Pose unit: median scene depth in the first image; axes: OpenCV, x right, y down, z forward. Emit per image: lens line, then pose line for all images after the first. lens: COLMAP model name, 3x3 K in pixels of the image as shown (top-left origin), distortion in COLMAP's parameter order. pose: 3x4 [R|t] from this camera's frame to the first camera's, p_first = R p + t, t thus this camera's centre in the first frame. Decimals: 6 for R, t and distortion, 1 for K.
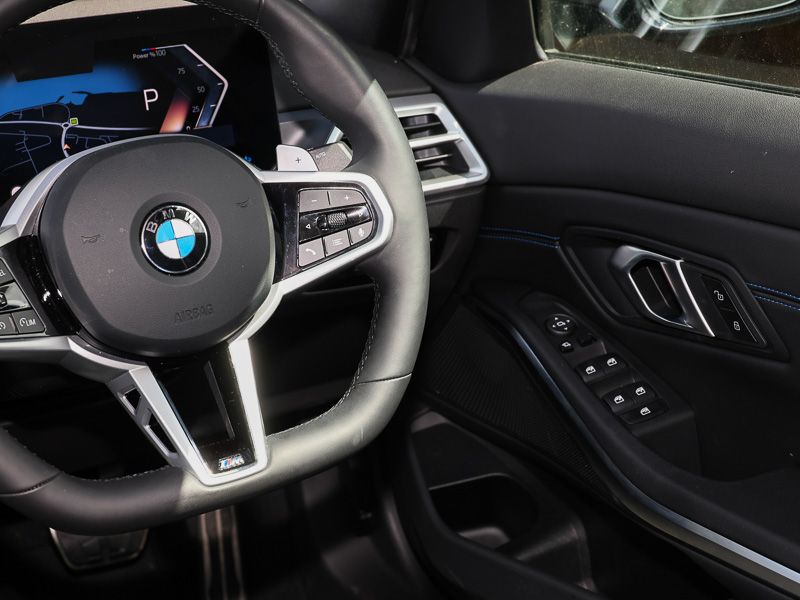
lens RADIAL K [[1502.7, 0, 400.0], [0, 1502.7, 300.0], [0, 0, 1]] dist [-0.012553, 0.006192]
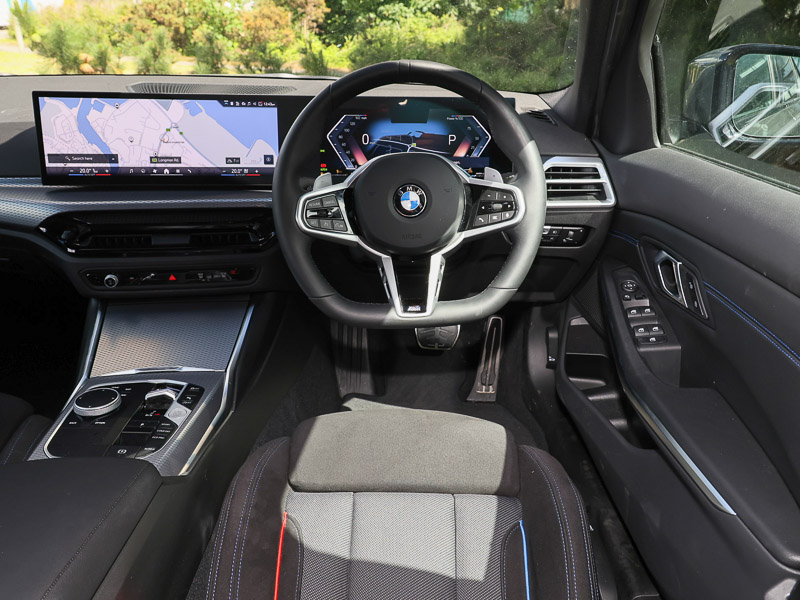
lens RADIAL K [[649.1, 0, 400.0], [0, 649.1, 300.0], [0, 0, 1]] dist [-0.001531, 0.001701]
pose [[0.876438, 0.232182, -0.421839, 0.244221], [-0.196949, 0.972289, 0.125959, -0.015800], [0.439394, -0.027315, 0.897879, 0.153279]]
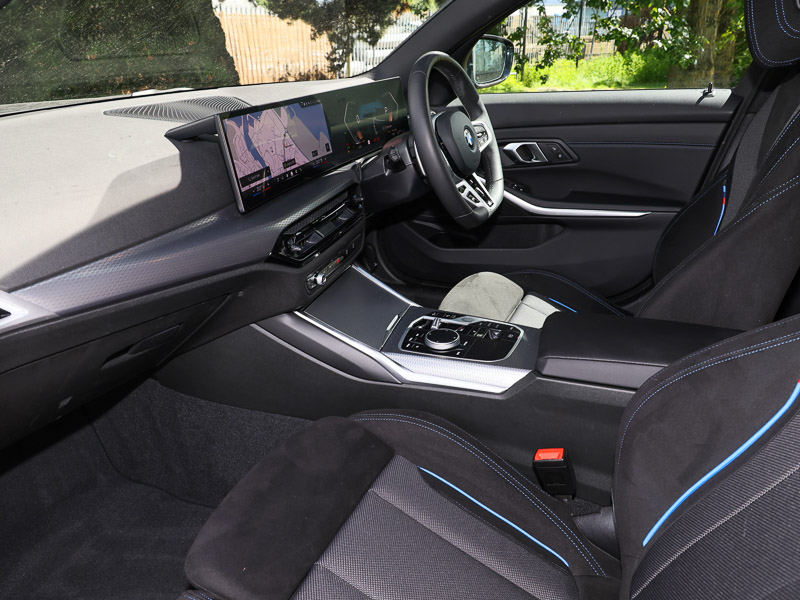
lens RADIAL K [[620.9, 0, 403.2], [0, 620.9, 288.5], [0, 0, 1]] dist [-0.002126, -0.000211]
pose [[0.798010, -0.215423, 0.562826, -1.070195], [0.186160, 0.976369, 0.109760, 0.100129], [-0.573171, 0.017186, 0.819256, -0.051767]]
